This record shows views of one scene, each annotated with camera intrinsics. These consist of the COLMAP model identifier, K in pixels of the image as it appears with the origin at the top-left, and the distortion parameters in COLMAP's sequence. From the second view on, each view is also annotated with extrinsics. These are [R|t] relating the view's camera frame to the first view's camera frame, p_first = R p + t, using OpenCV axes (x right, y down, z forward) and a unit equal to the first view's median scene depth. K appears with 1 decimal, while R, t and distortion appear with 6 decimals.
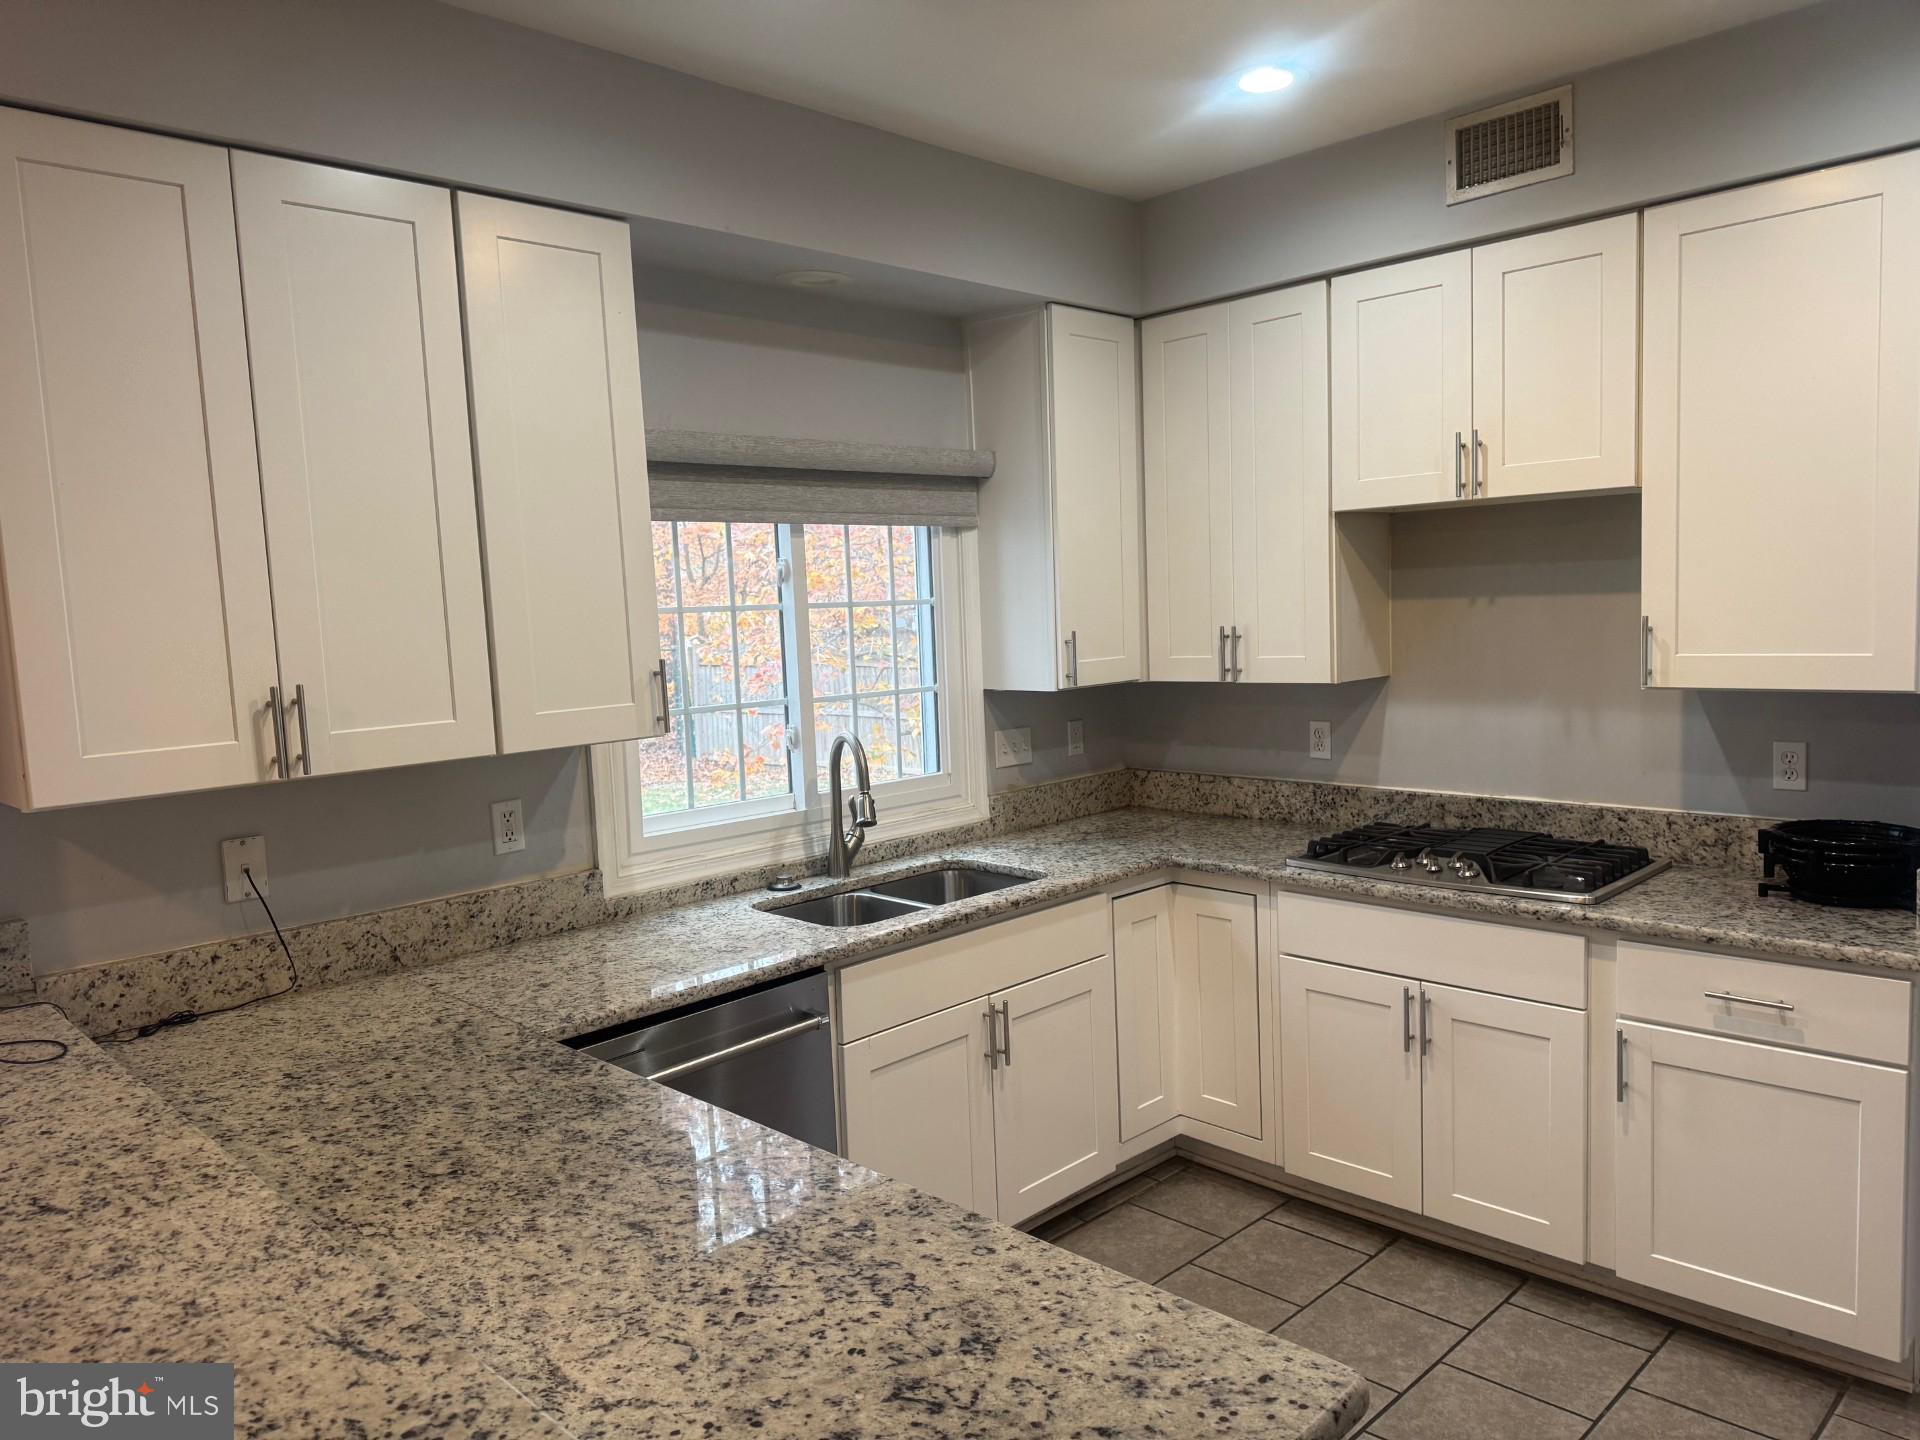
lens RADIAL K [[1348.8, 0, 936.7], [0, 1348.8, 726.3], [0, 0, 1]] dist [0.055662, -0.061416]
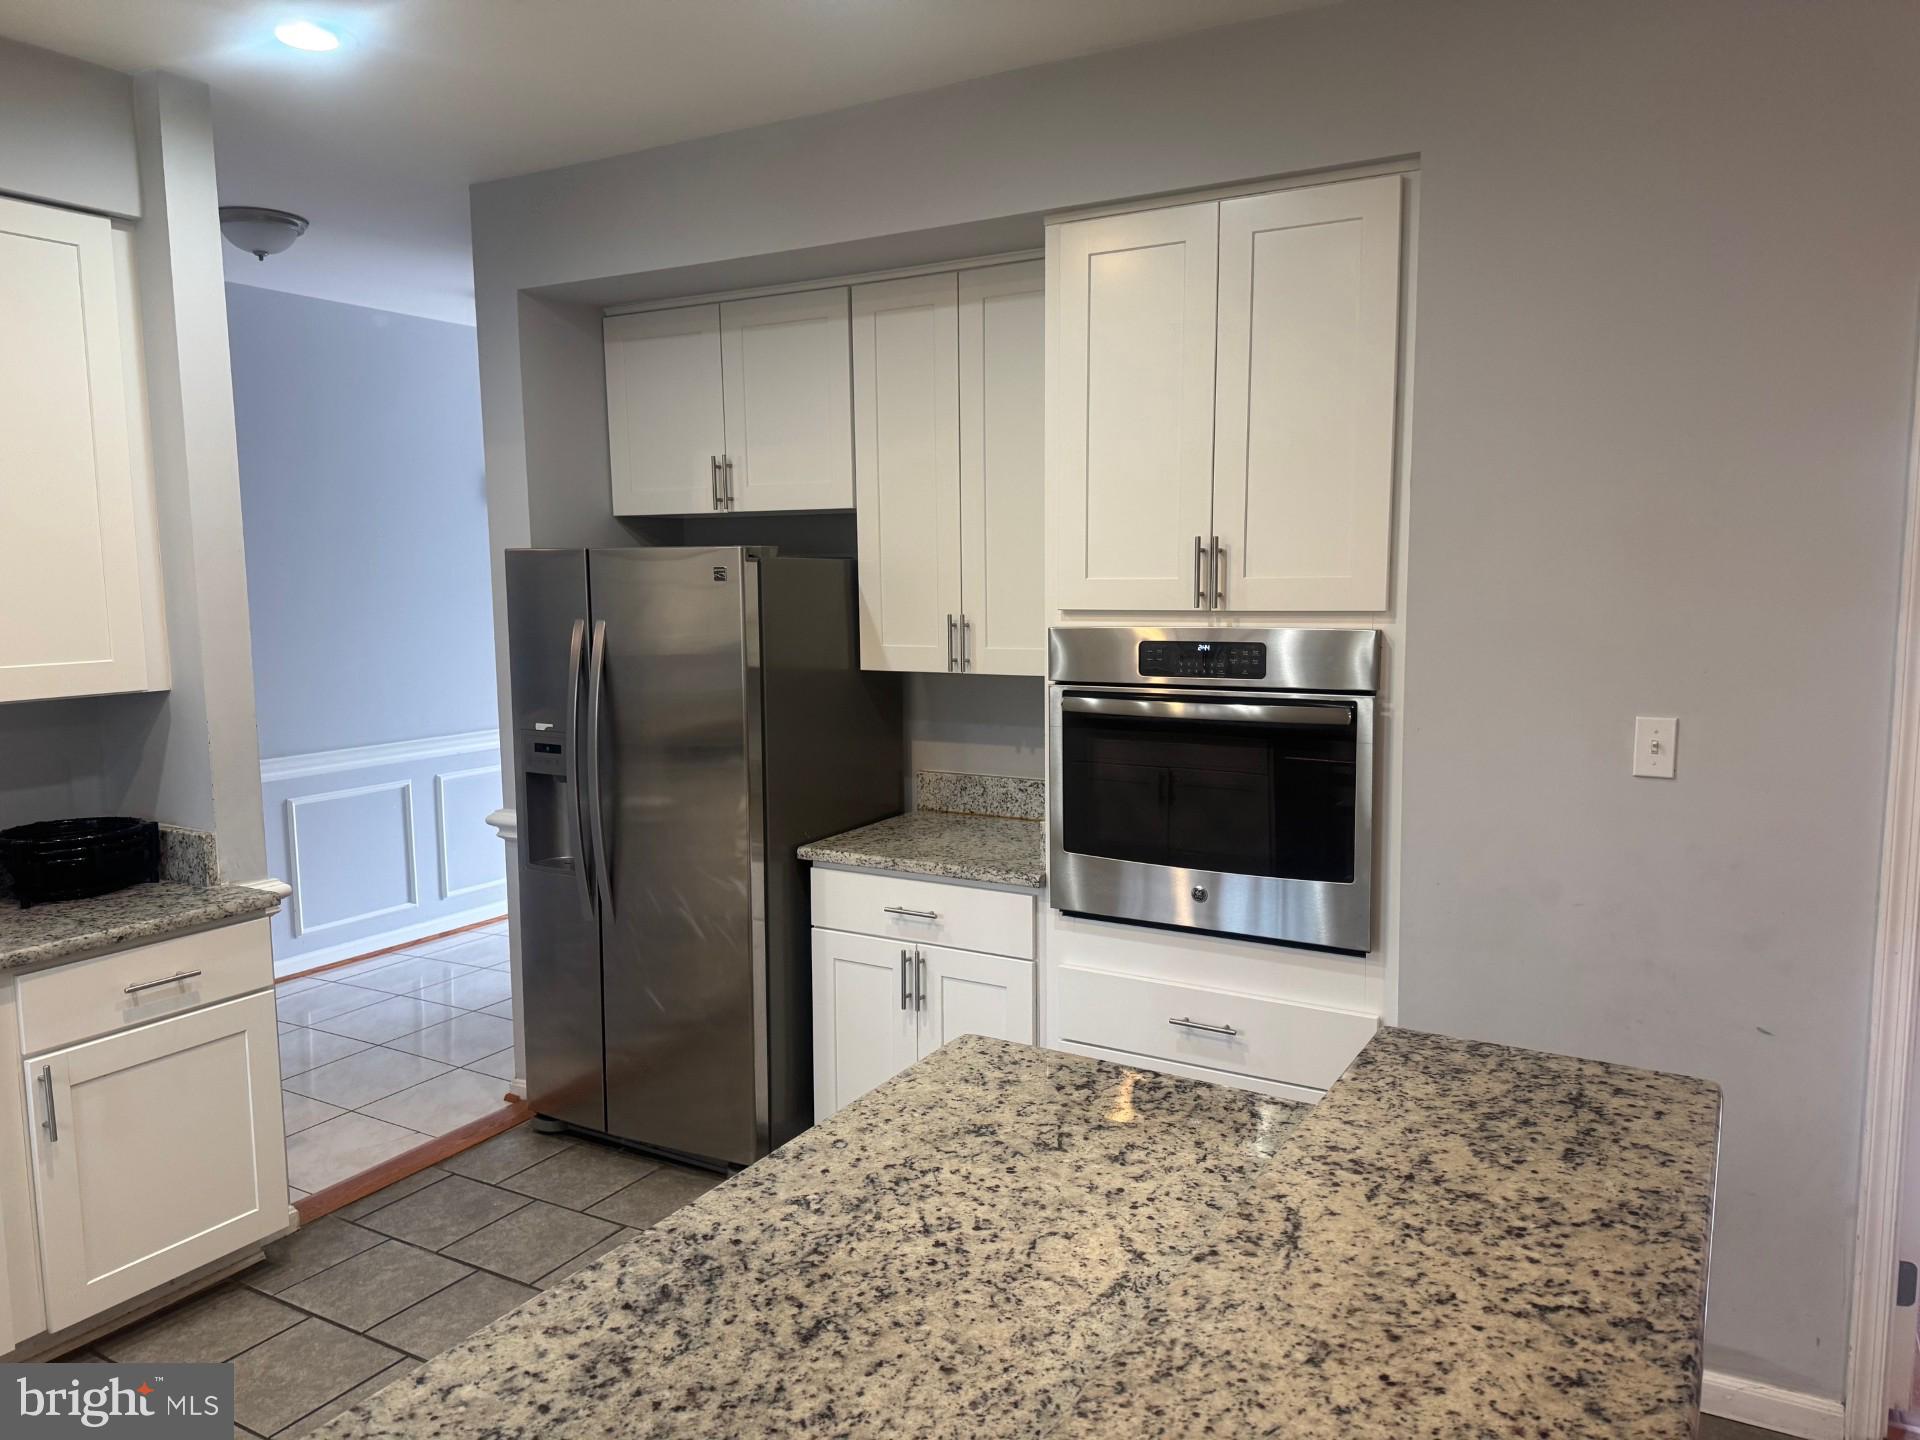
lens RADIAL K [[1348.8, 0, 976.1], [0, 1348.8, 726.0], [0, 0, 1]] dist [0.055662, -0.061416]
pose [[-0.272386, -0.068419, 0.959752, -0.510801], [0.113548, 0.988213, 0.102674, -0.030111], [-0.955465, 0.136946, -0.261407, 0.548657]]
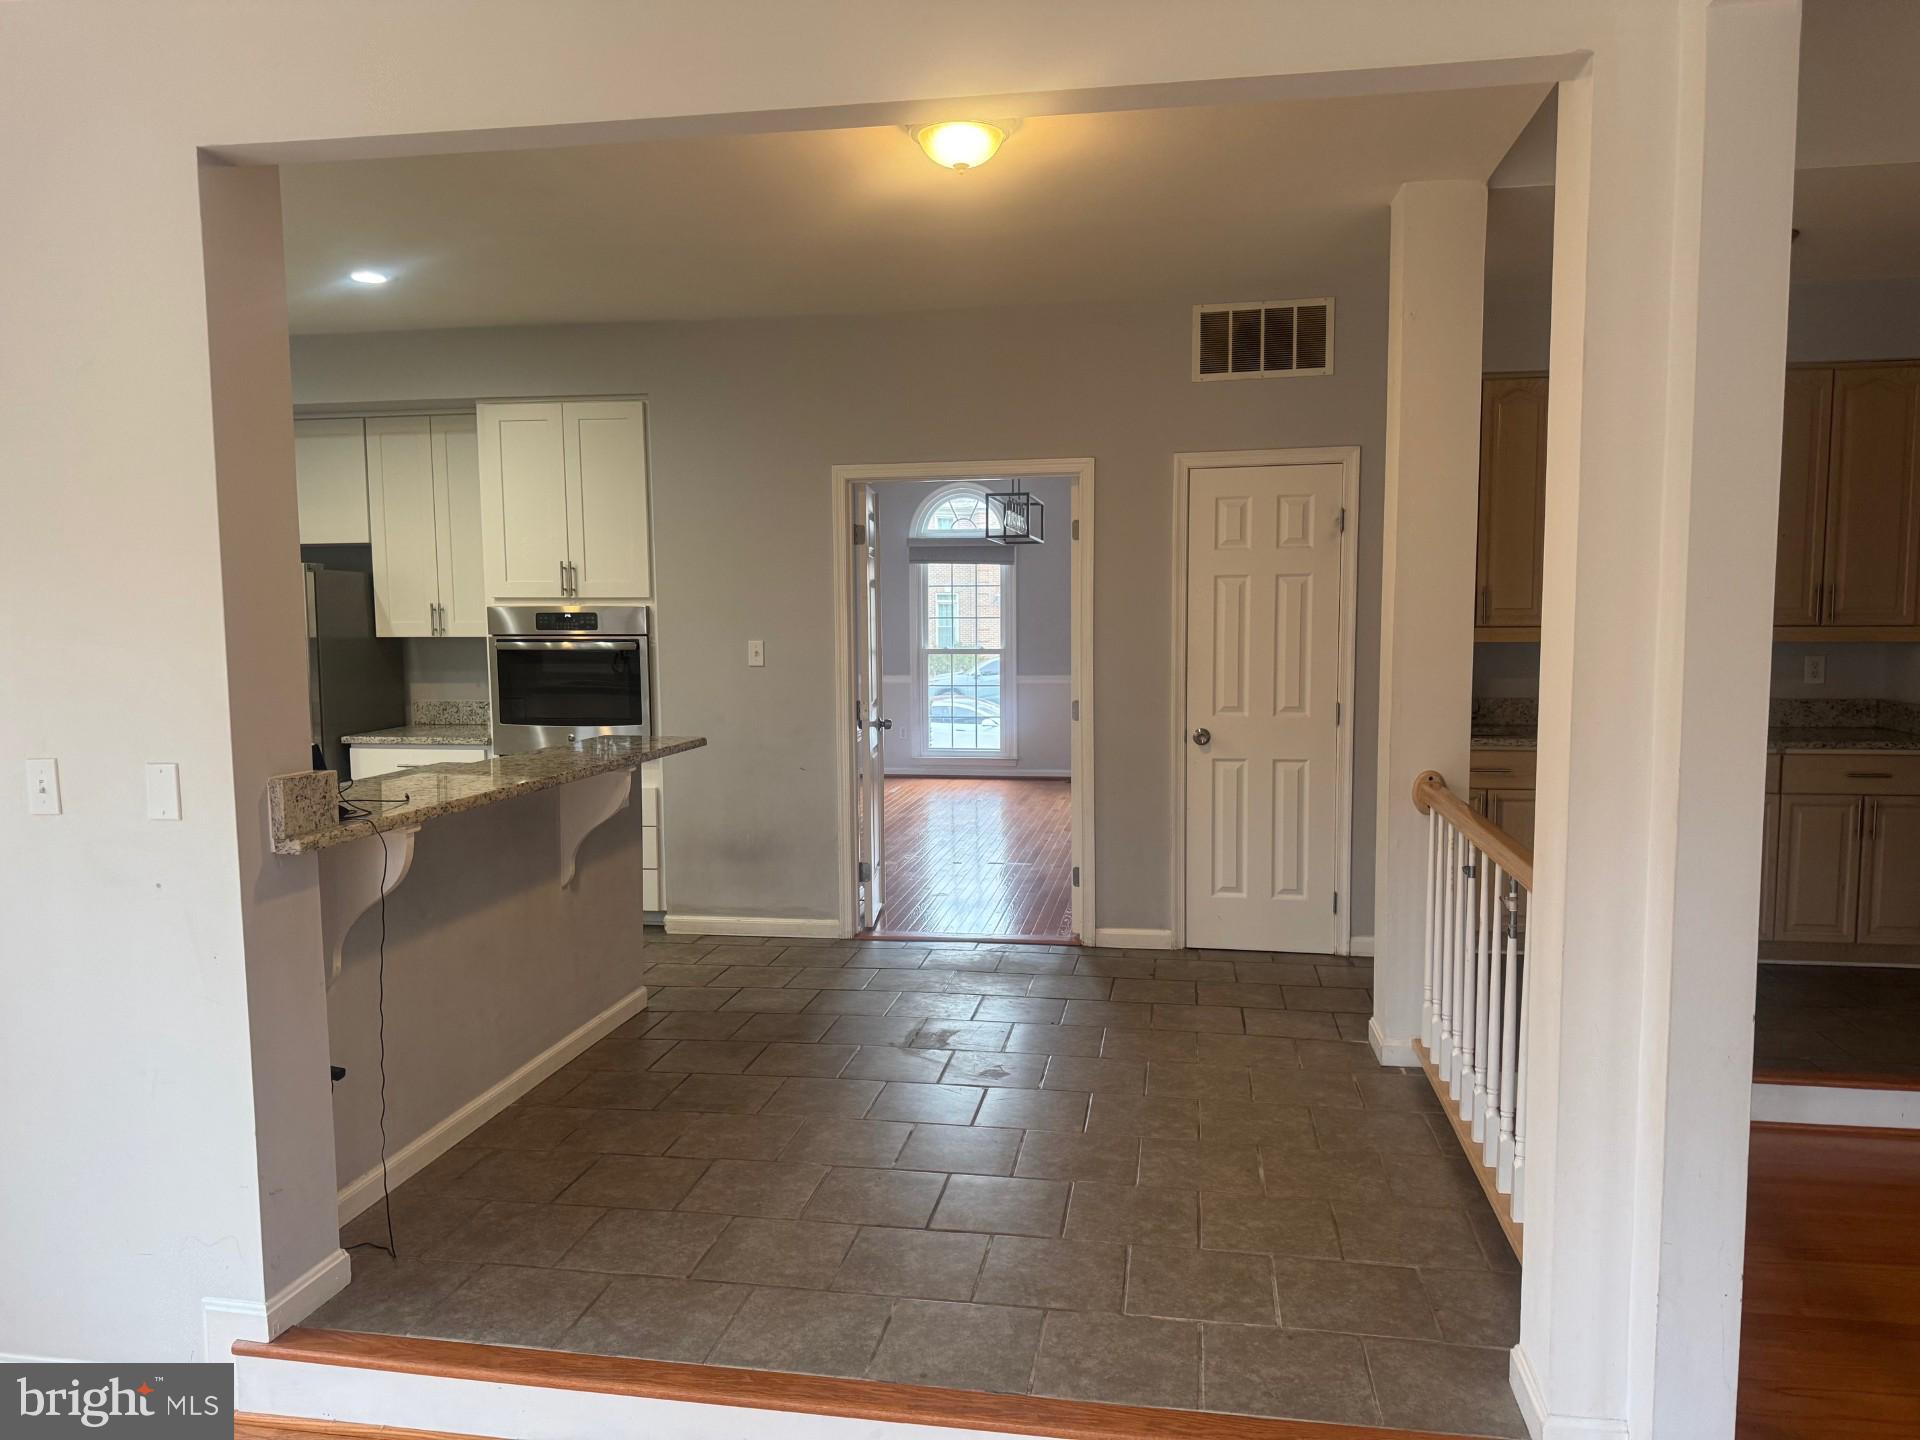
lens RADIAL K [[1348.8, 0, 968.9], [0, 1348.8, 738.0], [0, 0, 1]] dist [0.055662, -0.061416]
pose [[-0.587107, -0.032960, 0.808838, -1.557802], [0.108709, 0.986910, 0.119125, 0.036048], [-0.802177, 0.157867, -0.575839, 0.824909]]
